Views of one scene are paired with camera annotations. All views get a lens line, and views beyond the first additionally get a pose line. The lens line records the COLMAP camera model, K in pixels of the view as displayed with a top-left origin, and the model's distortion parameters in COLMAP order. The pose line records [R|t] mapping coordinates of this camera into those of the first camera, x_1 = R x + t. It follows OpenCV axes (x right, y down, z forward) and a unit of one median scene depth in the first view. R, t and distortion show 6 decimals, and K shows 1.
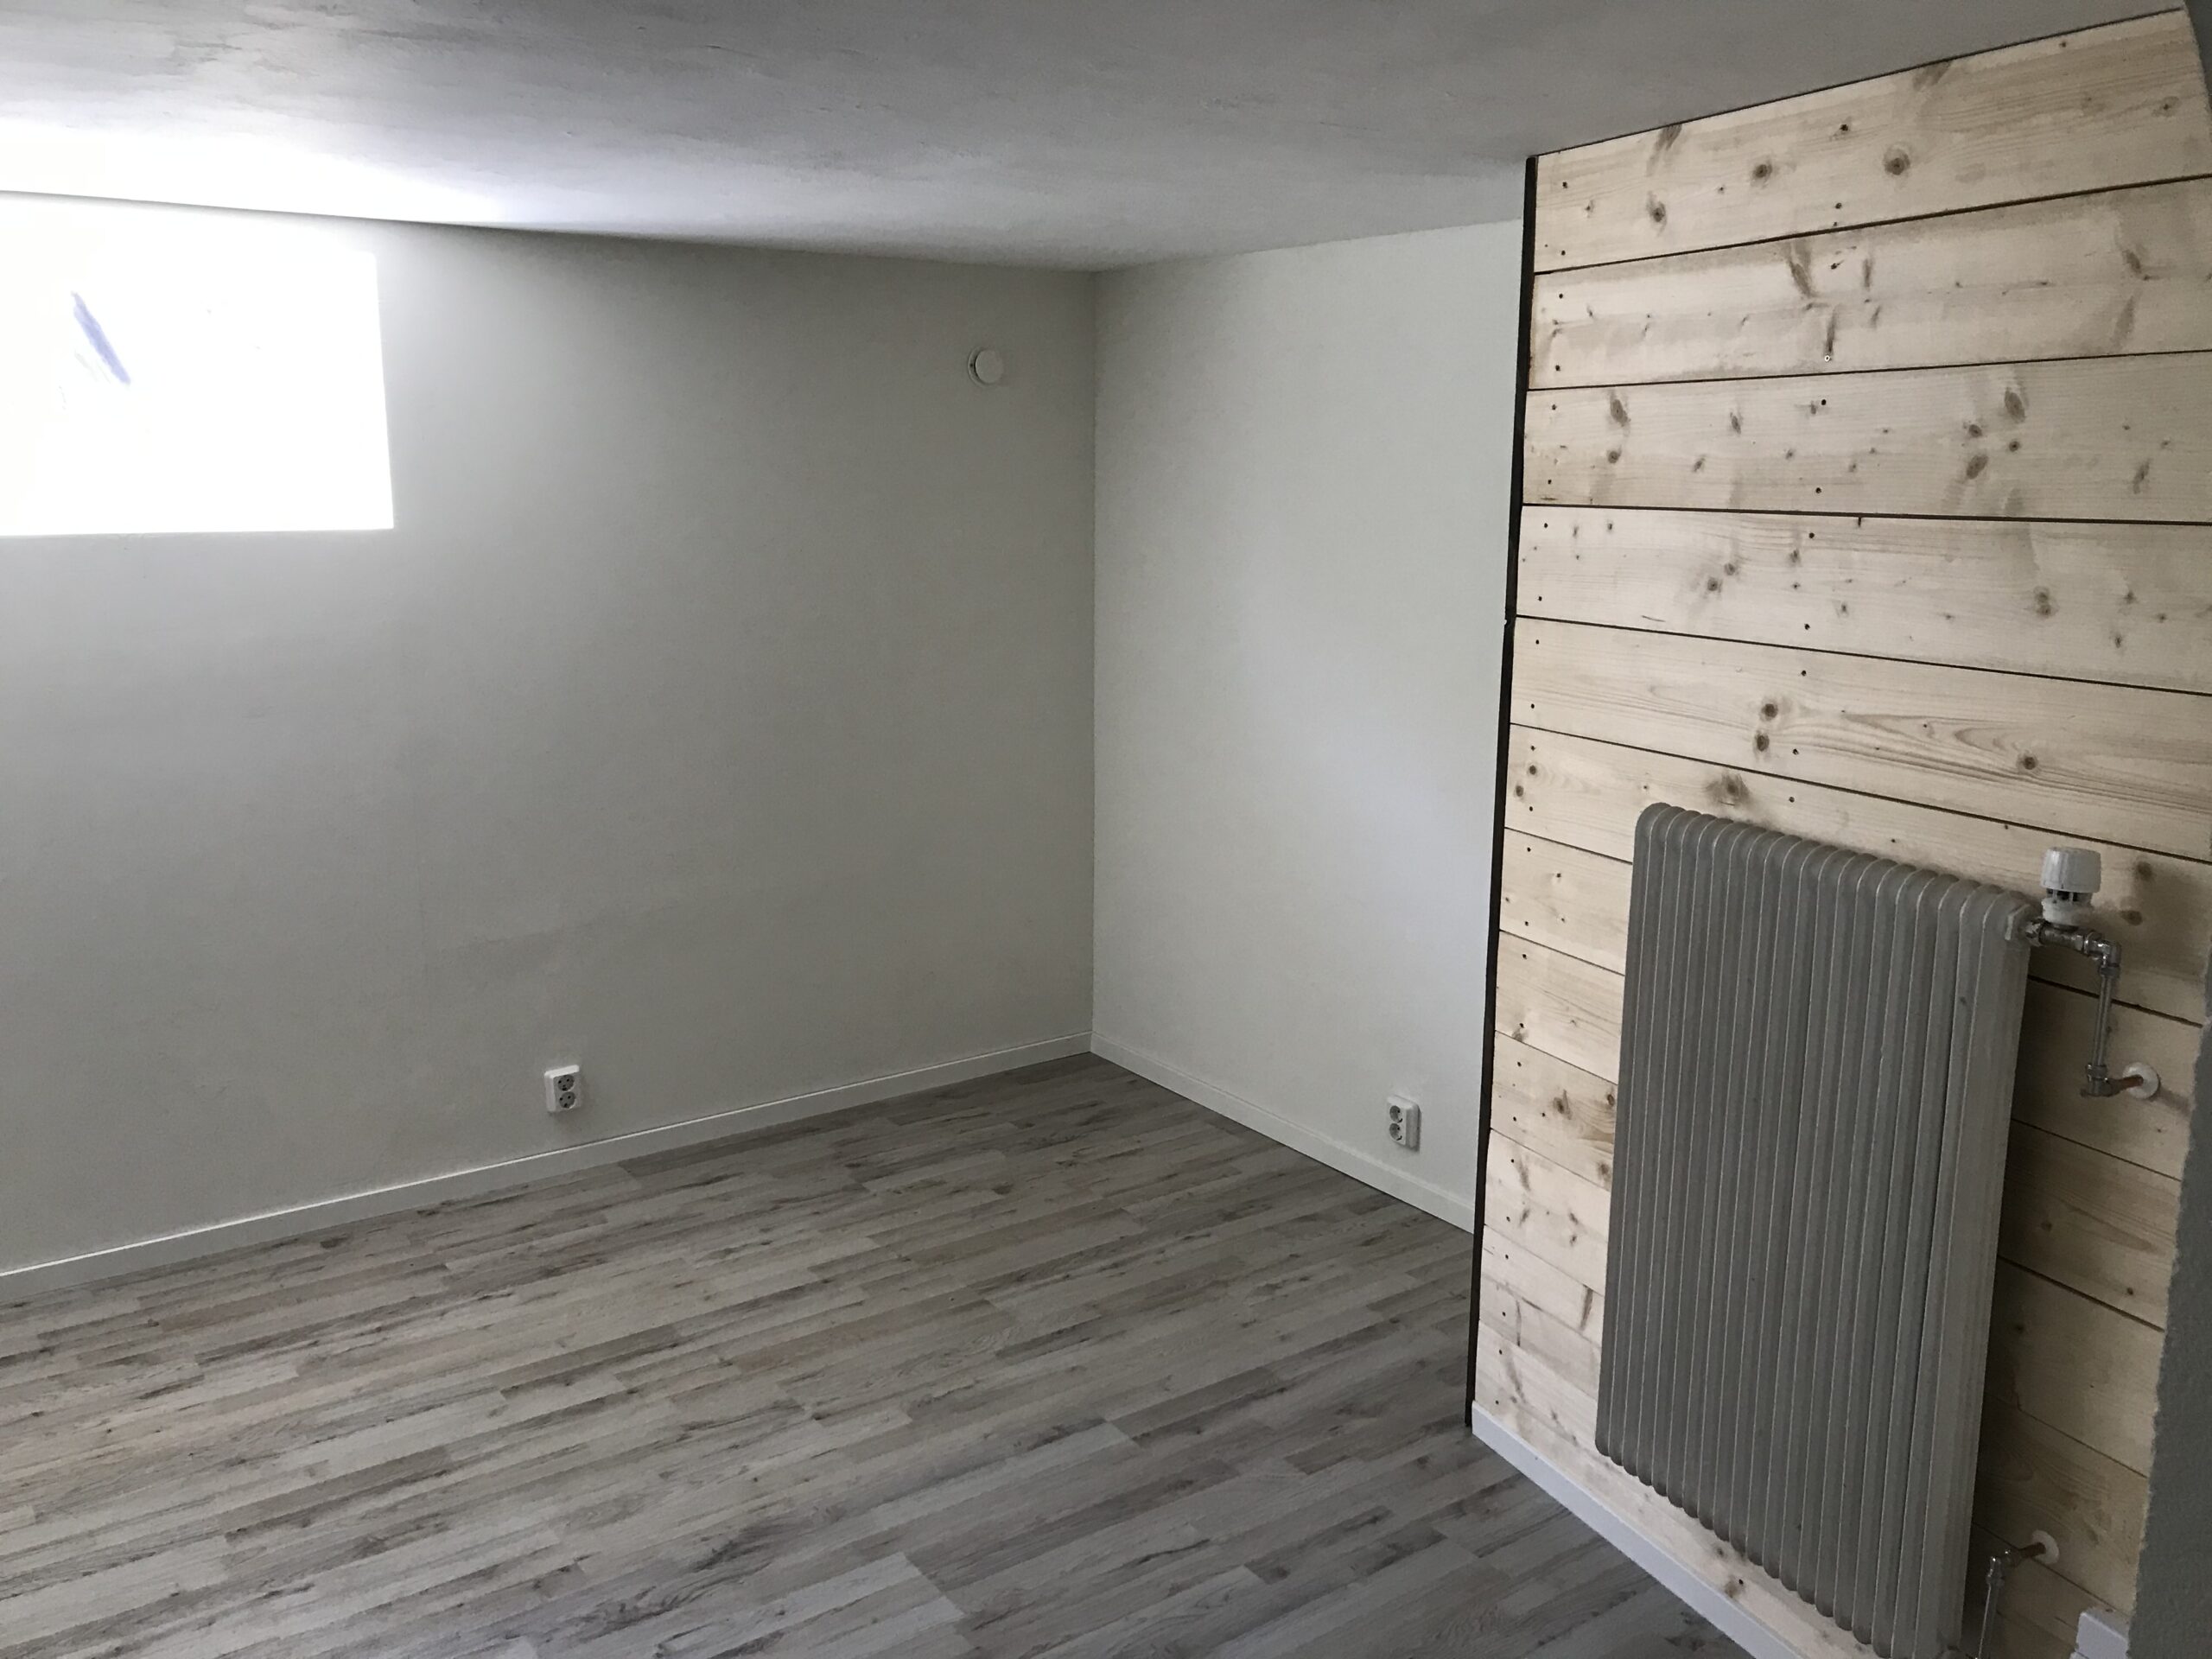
lens RADIAL K [[1831.7, 0, 1106.0], [0, 1831.7, 829.5], [0, 0, 1]] dist [0.045052, -0.000160]
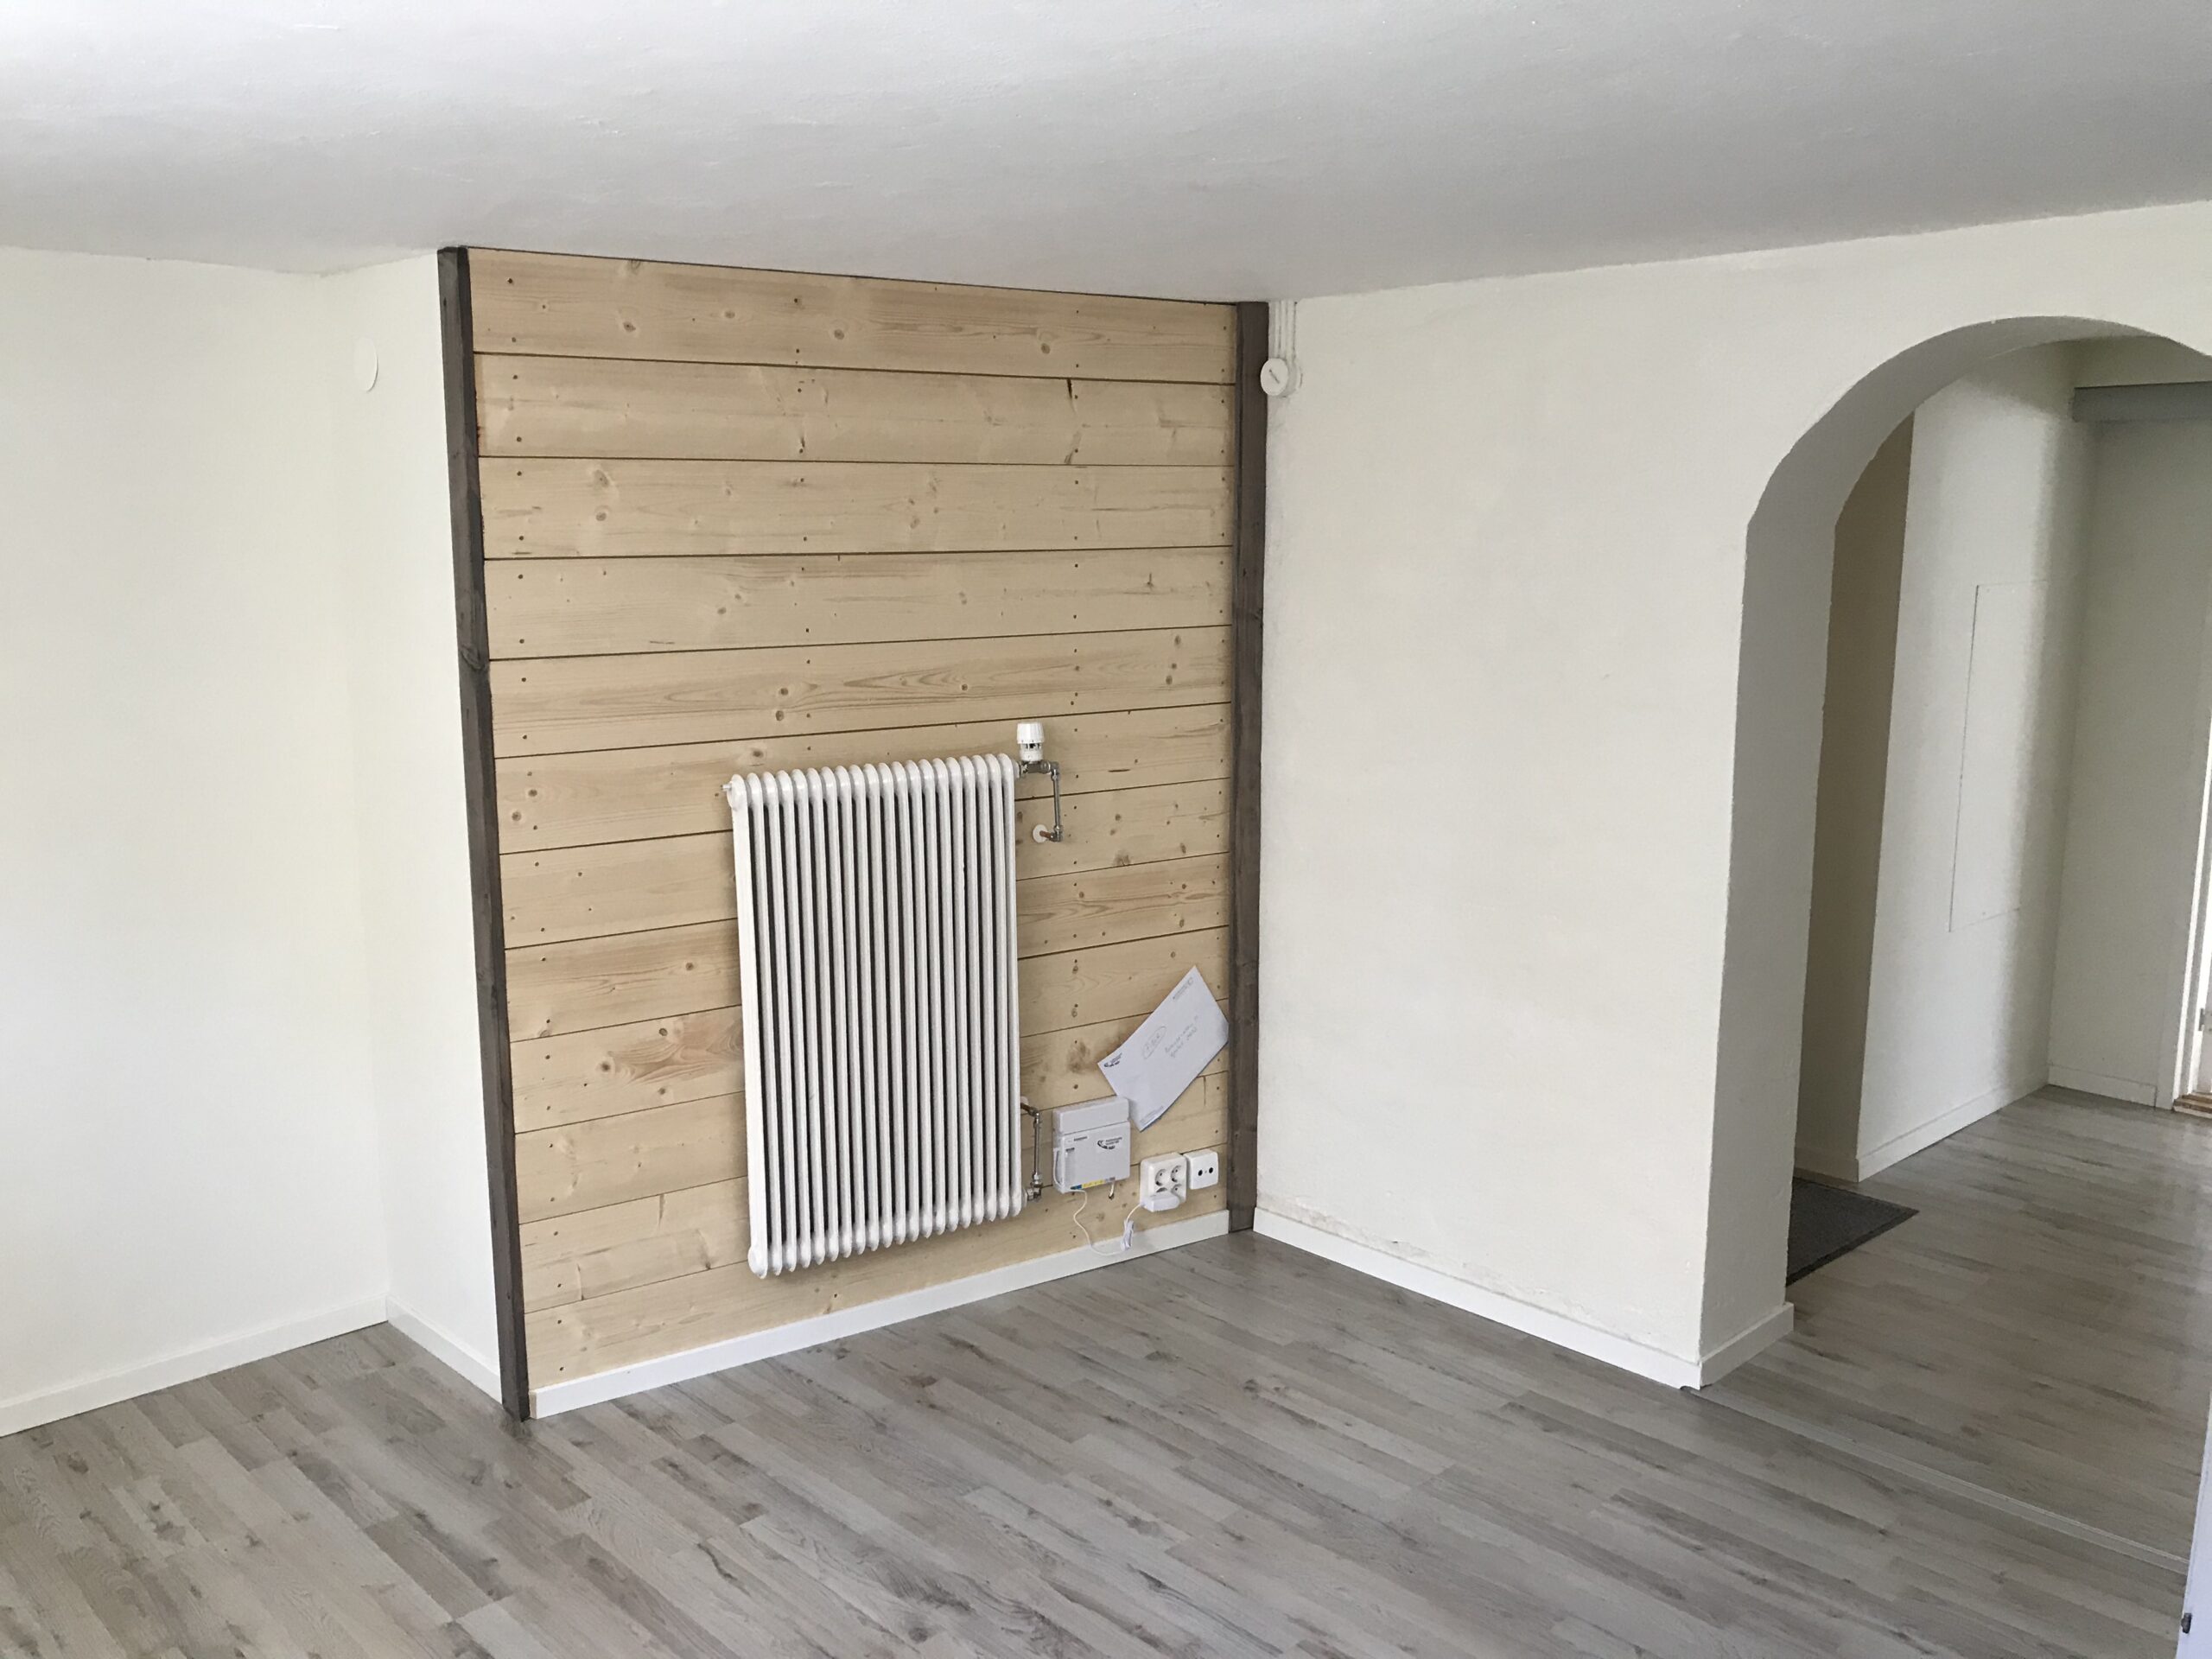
lens RADIAL K [[1831.7, 0, 1106.0], [0, 1831.7, 829.5], [0, 0, 1]] dist [0.045052, -0.000160]
pose [[-0.113829, -0.189574, 0.975246, -0.920310], [0.200762, 0.956986, 0.209457, -0.180826], [-0.973004, 0.219634, -0.070873, 0.751005]]
